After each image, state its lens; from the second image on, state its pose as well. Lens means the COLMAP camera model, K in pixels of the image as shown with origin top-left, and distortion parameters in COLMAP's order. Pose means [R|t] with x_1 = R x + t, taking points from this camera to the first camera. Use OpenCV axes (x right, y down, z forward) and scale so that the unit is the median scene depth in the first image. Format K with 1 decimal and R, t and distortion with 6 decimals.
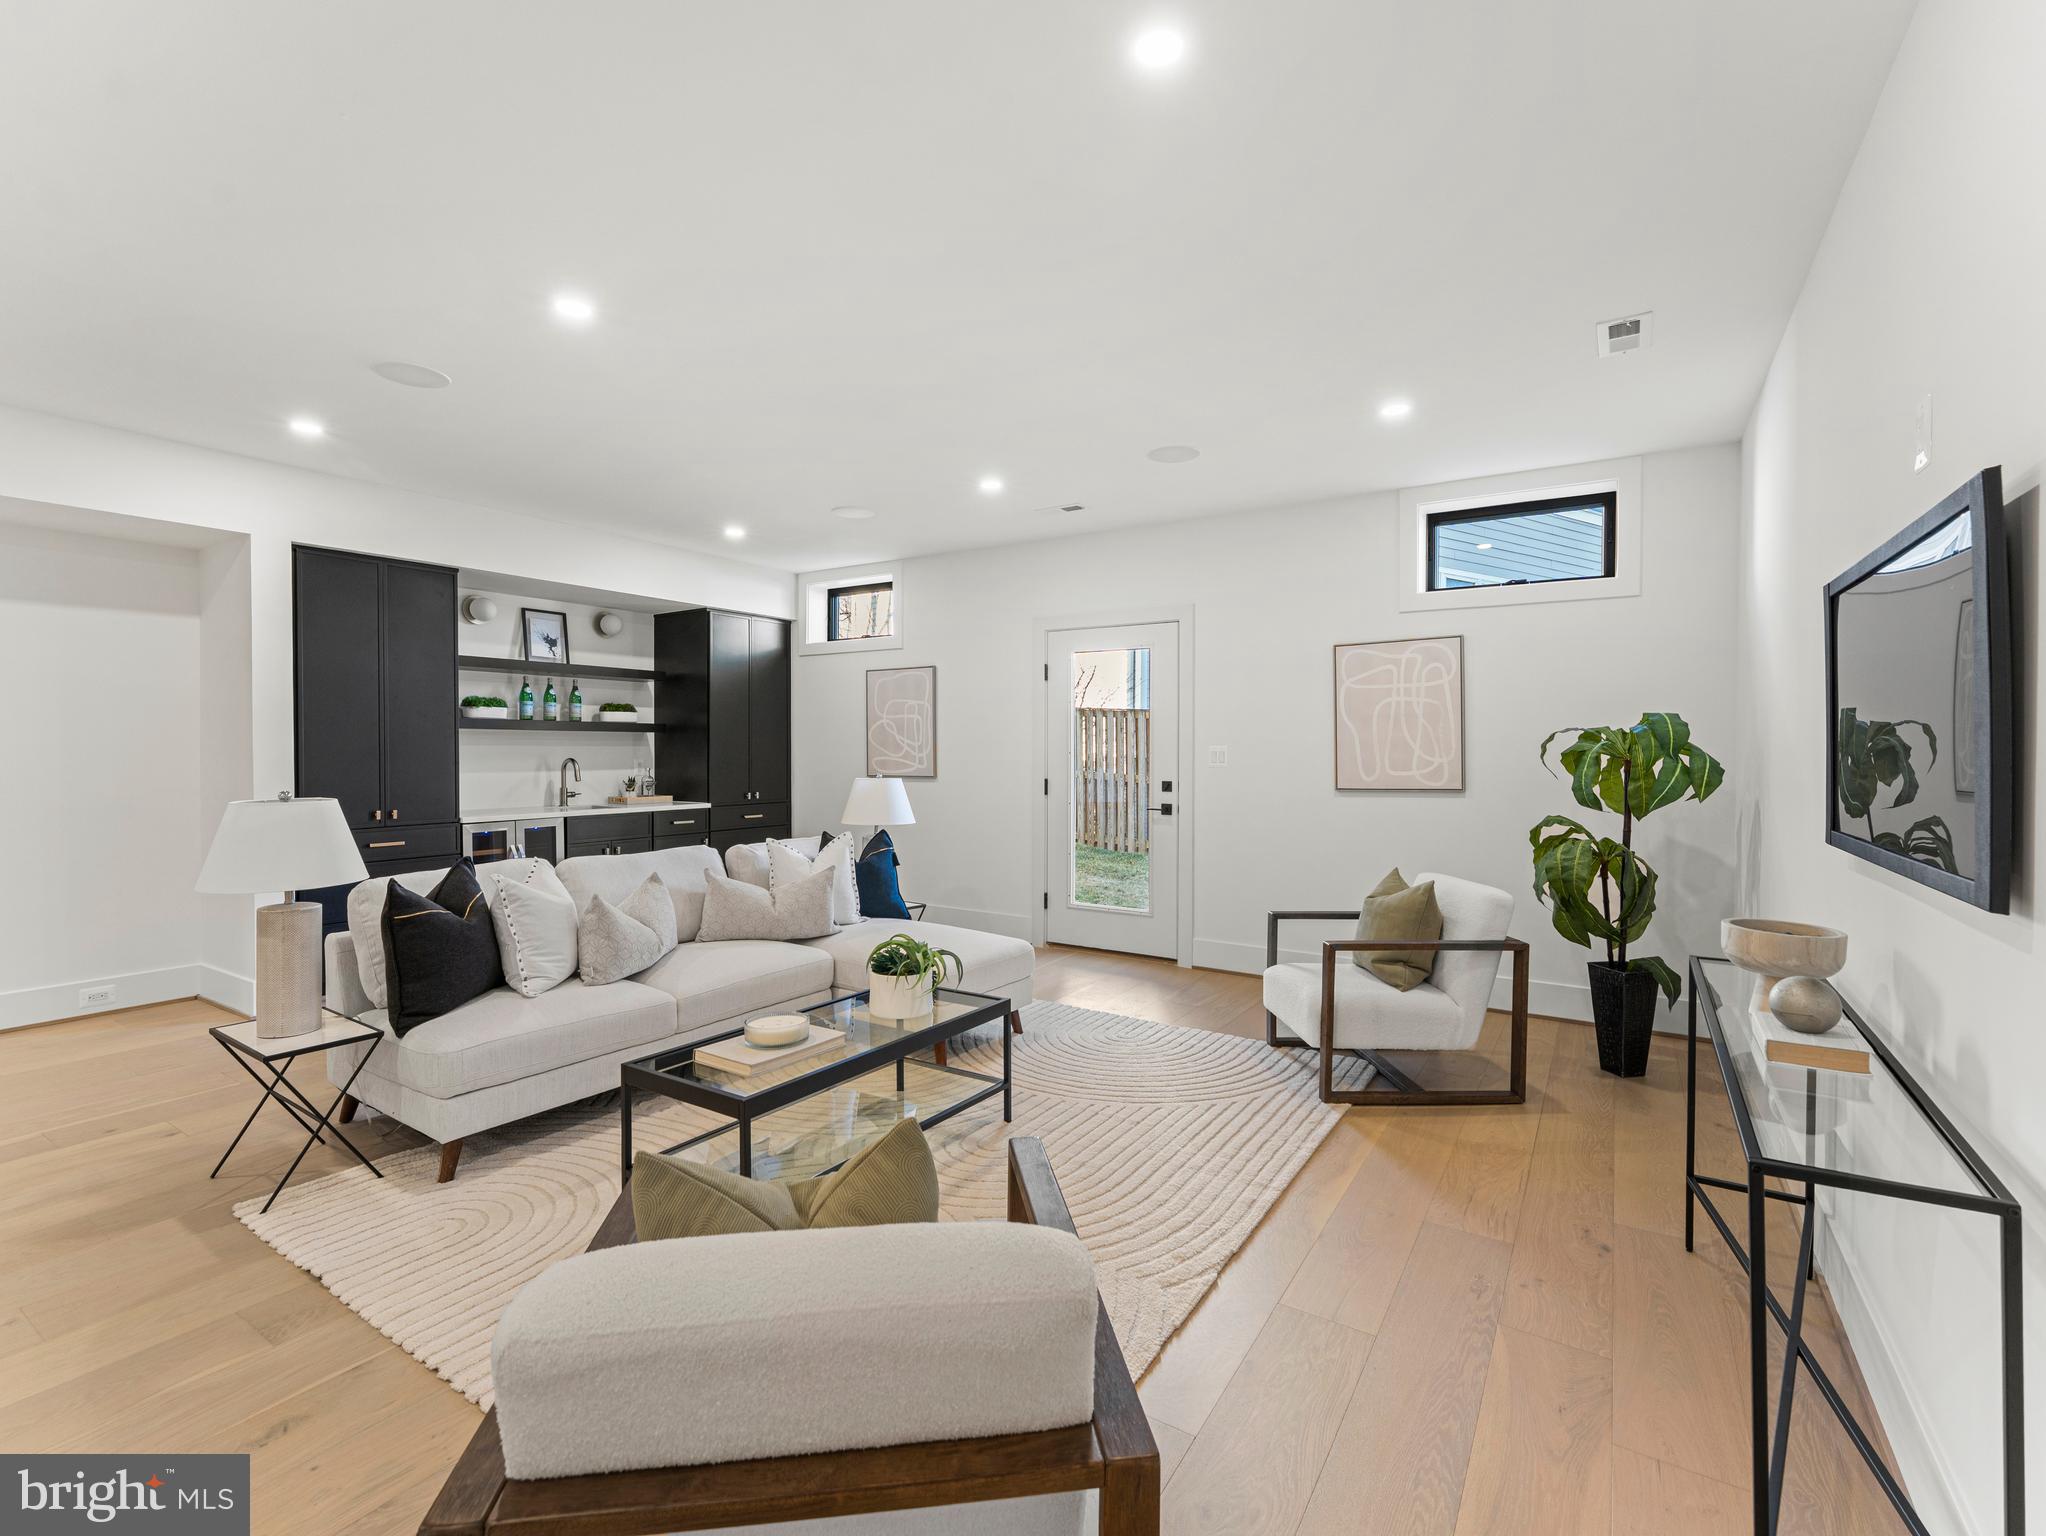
lens RADIAL K [[900.9, 0, 973.3], [0, 900.9, 765.4], [0, 0, 1]] dist [0.000130, -0.000261]
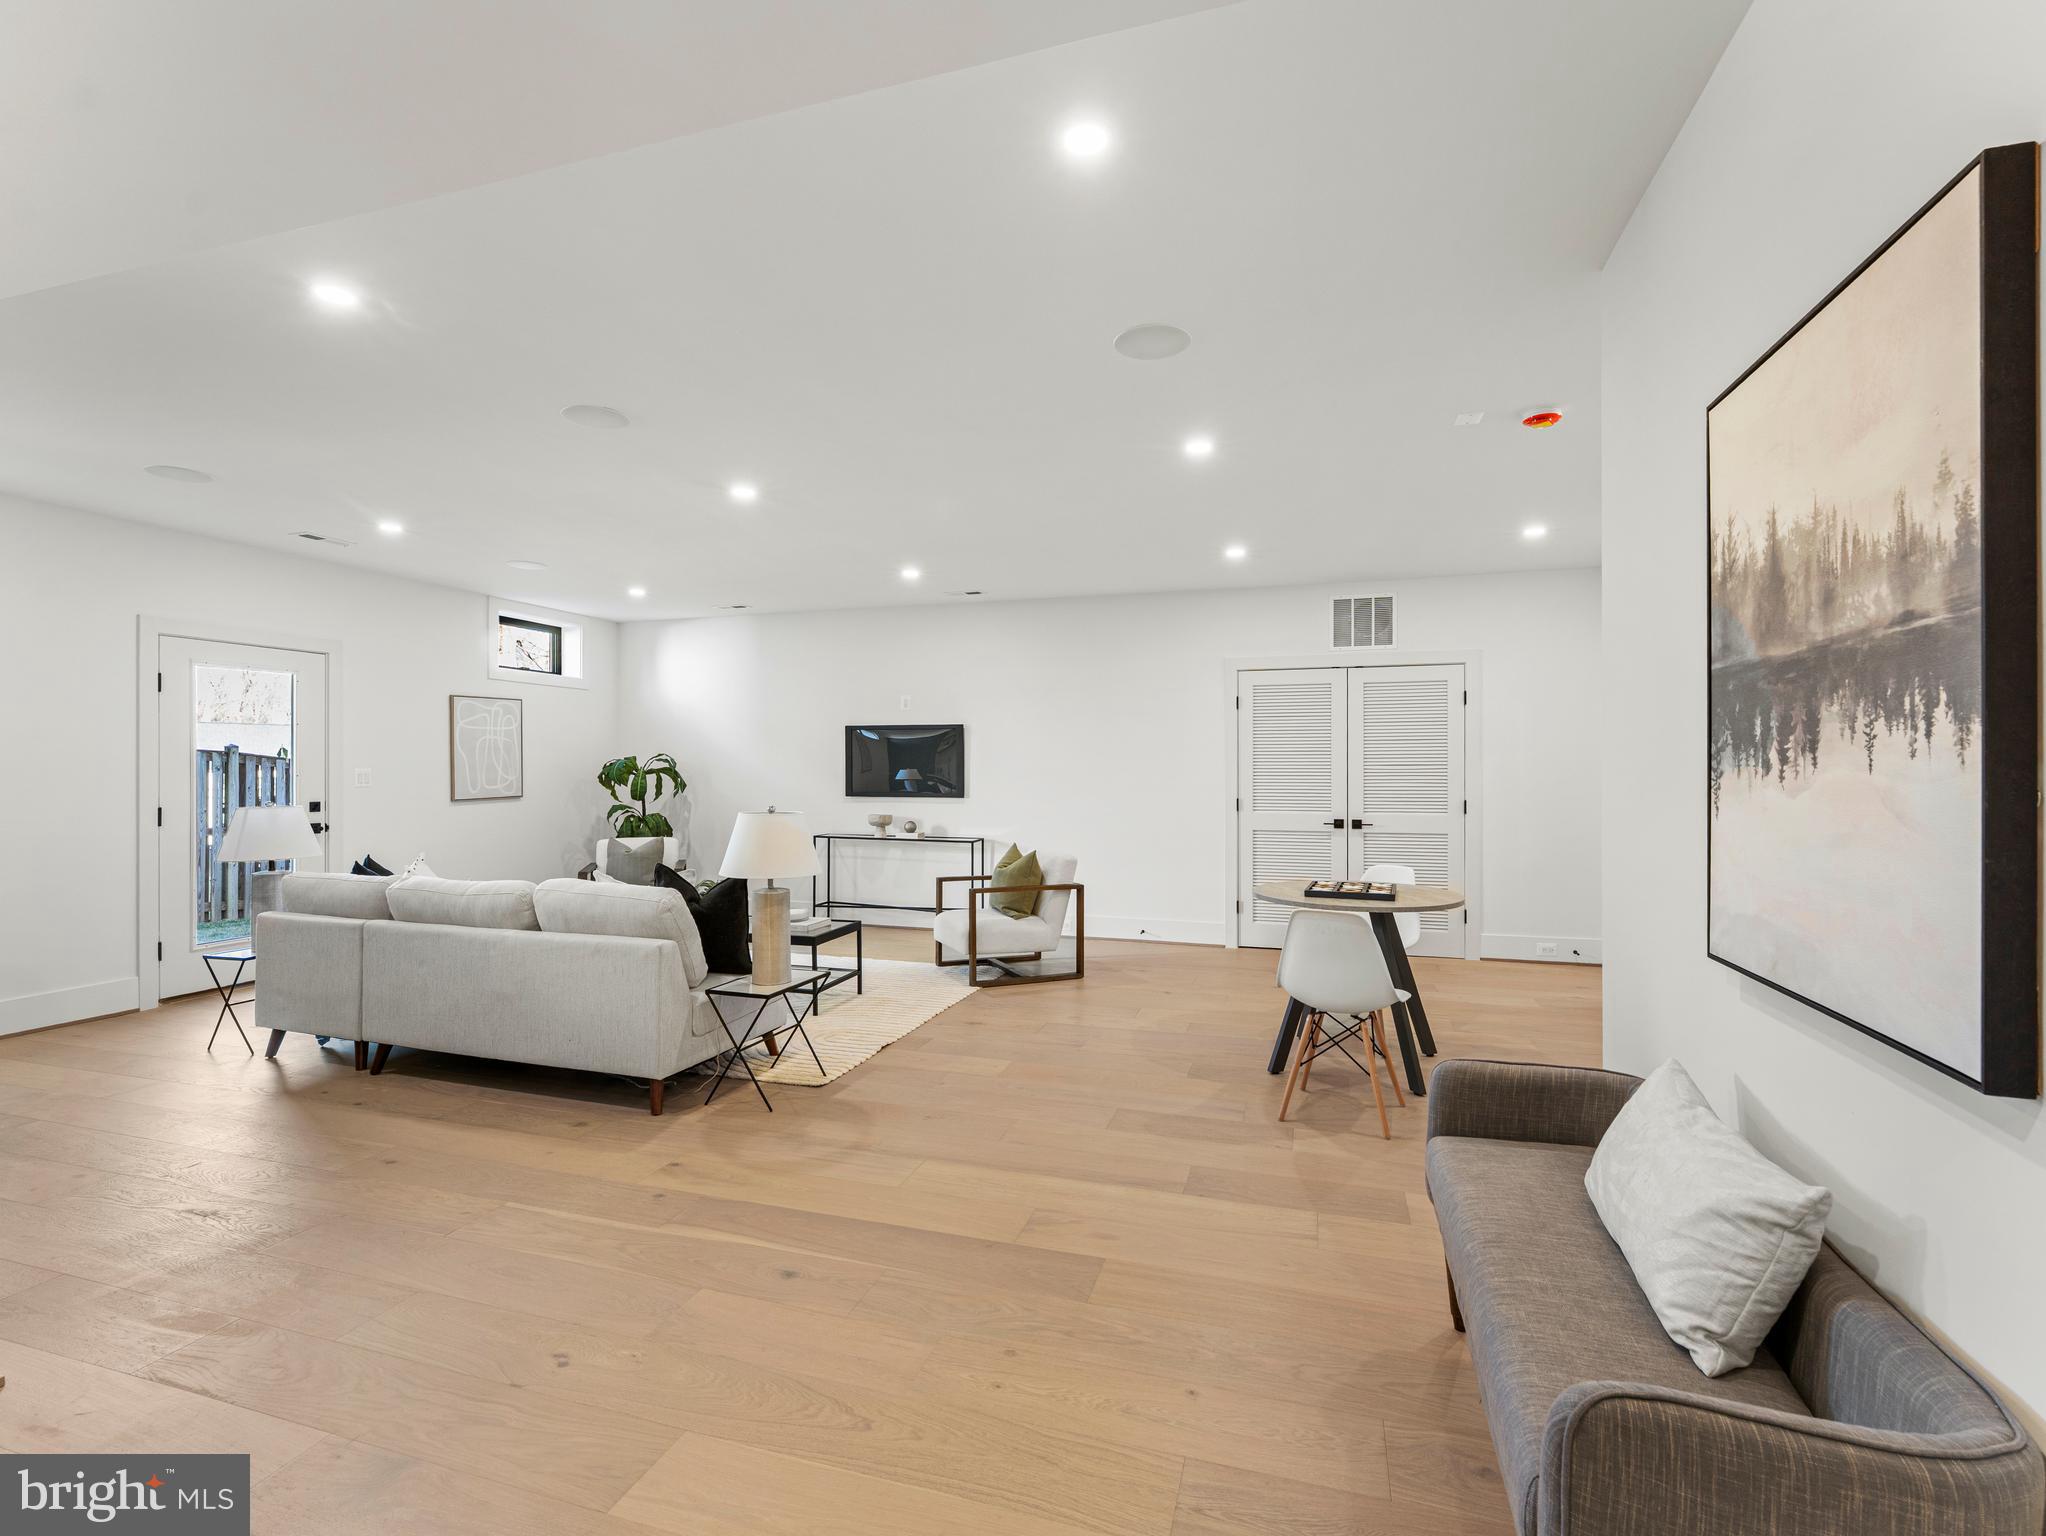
lens RADIAL K [[922.7, 0, 1023.5], [0, 922.7, 764.1], [0, 0, 1]] dist [0.000874, -0.000195]
pose [[-0.261031, -0.001636, 0.965329, -1.270586], [0.015224, 0.999867, 0.005811, -0.025108], [-0.965210, 0.016213, -0.260972, 0.565682]]
